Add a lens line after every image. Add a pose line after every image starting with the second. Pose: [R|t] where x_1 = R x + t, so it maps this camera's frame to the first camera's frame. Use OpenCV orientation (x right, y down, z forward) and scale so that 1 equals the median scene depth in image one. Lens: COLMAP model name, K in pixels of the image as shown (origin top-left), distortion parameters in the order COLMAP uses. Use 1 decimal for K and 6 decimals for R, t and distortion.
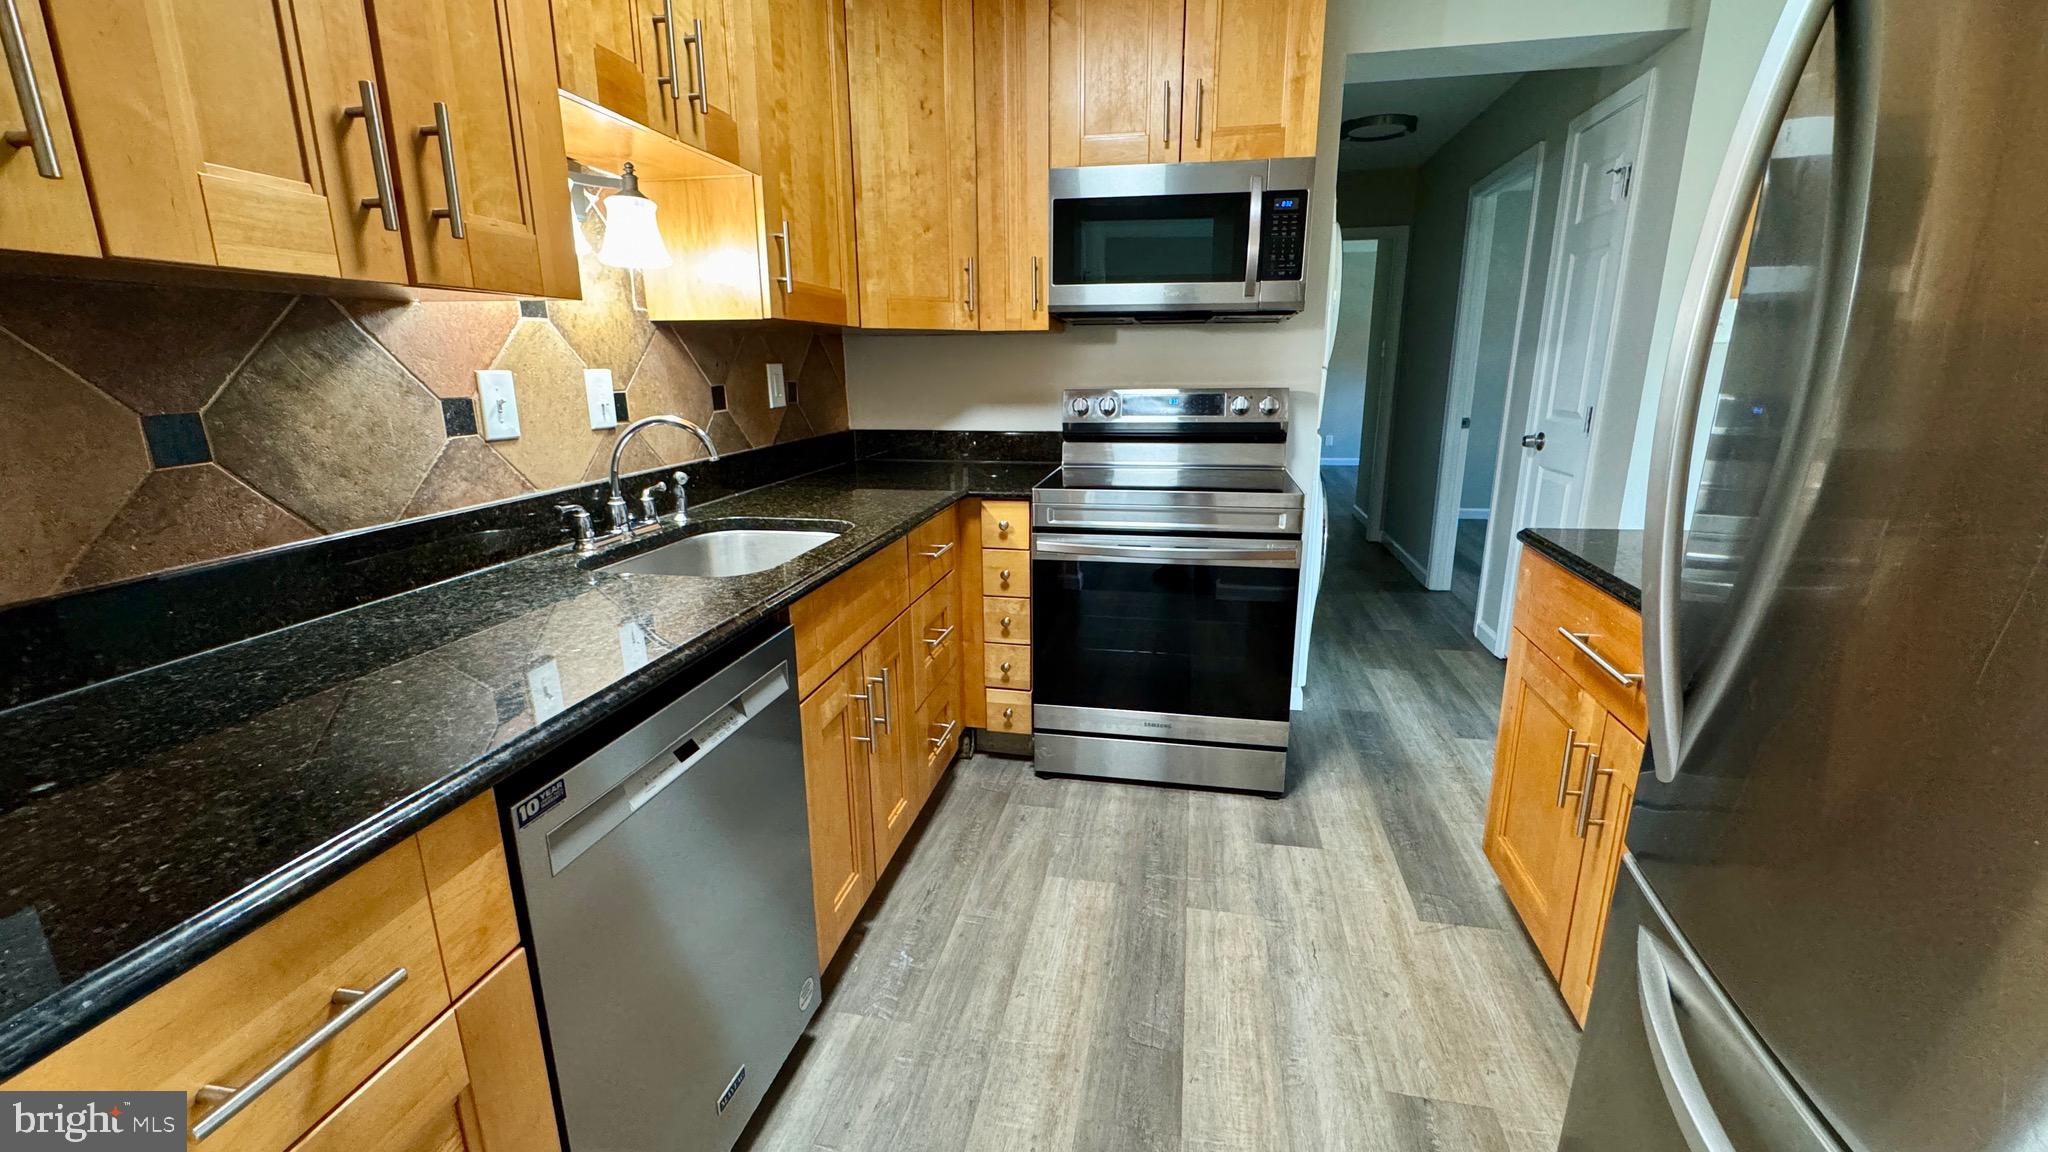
lens RADIAL K [[824.2, 0, 1023.7], [0, 824.2, 573.8], [0, 0, 1]] dist [-0.004356, -0.000320]
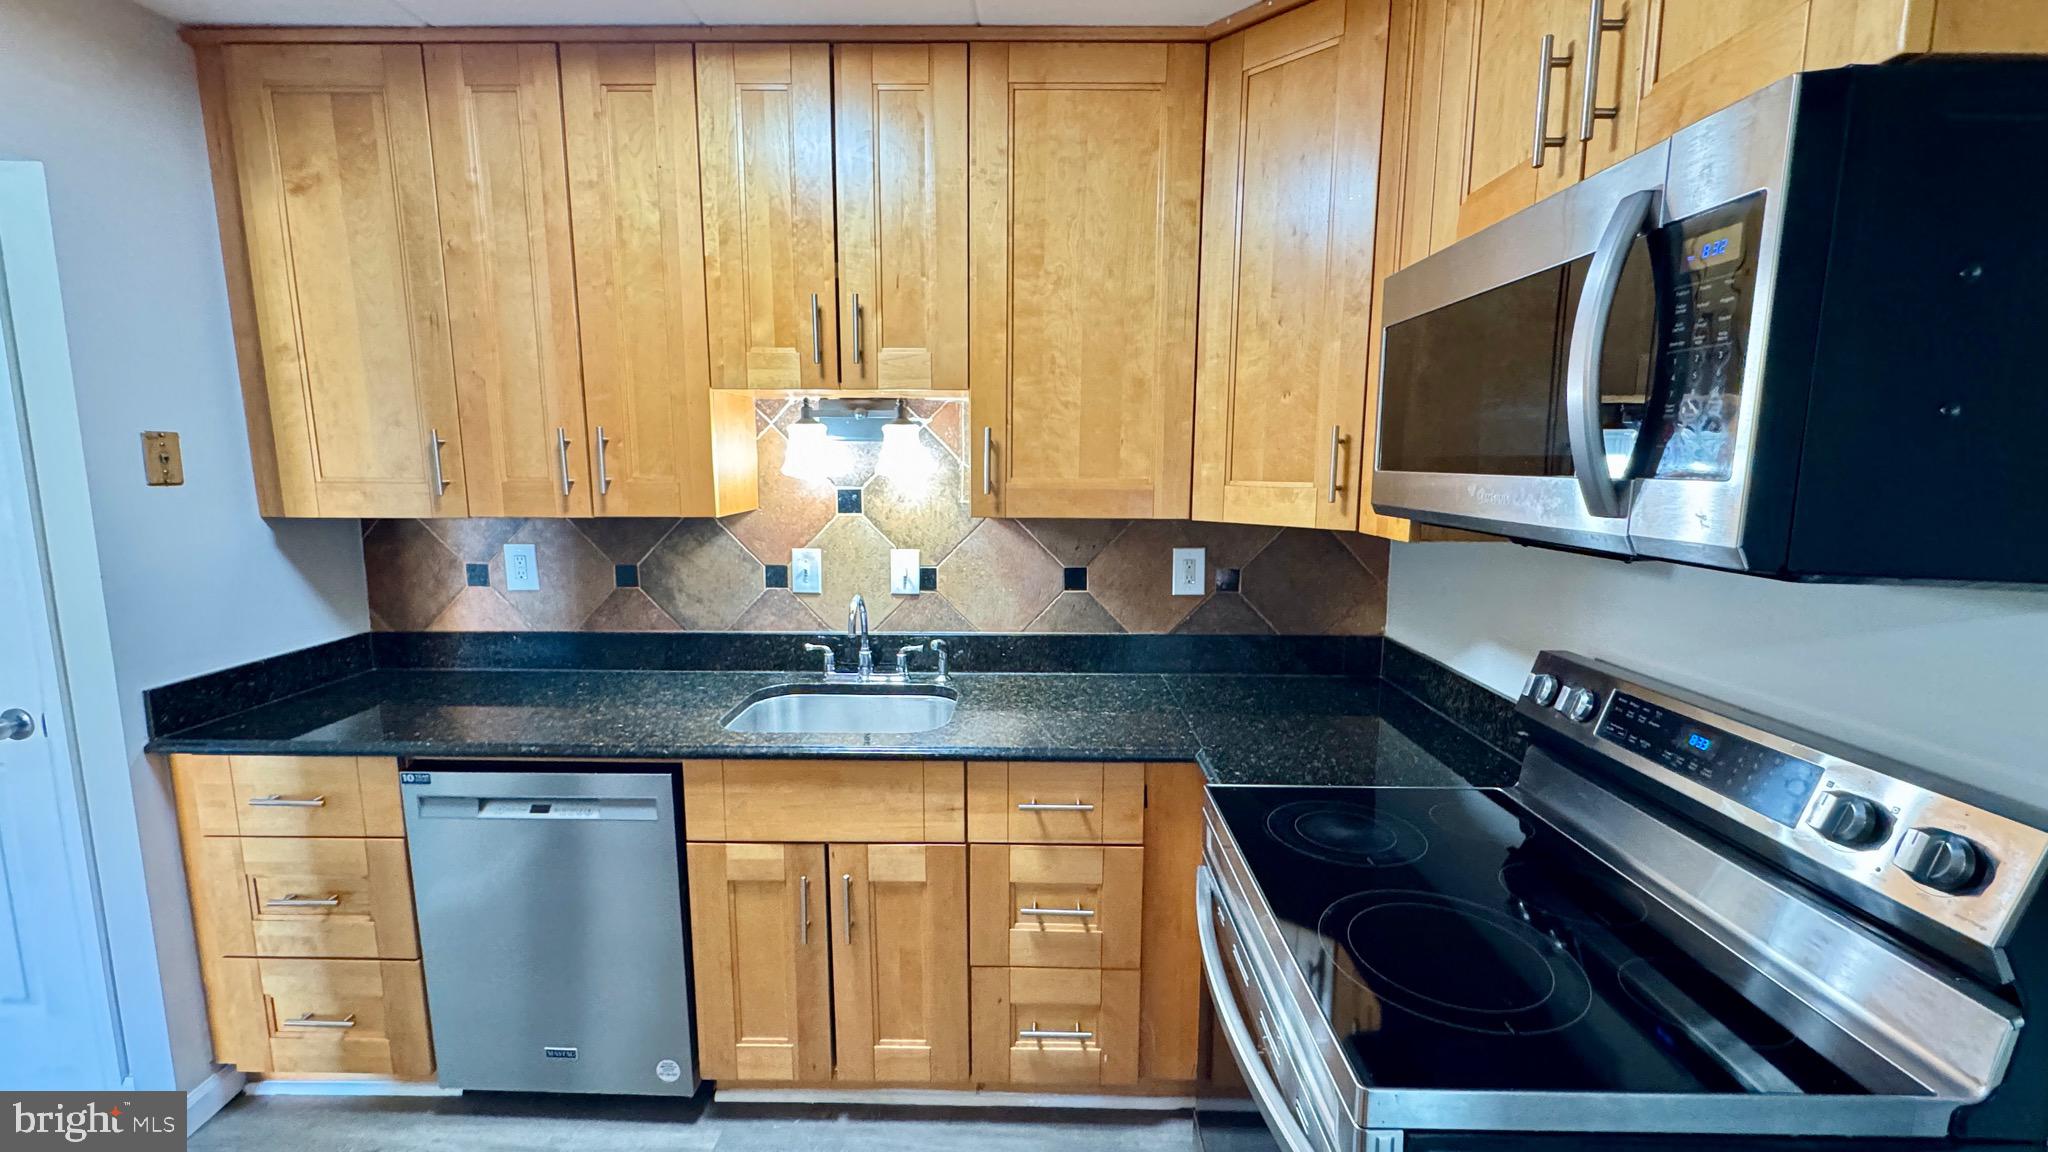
lens RADIAL K [[824.2, 0, 1020.5], [0, 824.2, 569.9], [0, 0, 1]] dist [-0.004356, -0.000320]
pose [[0.175673, 0.135590, -0.975066, 0.839726], [-0.248115, 0.964593, 0.089432, -0.408046], [0.952669, 0.226218, 0.203095, 0.989227]]
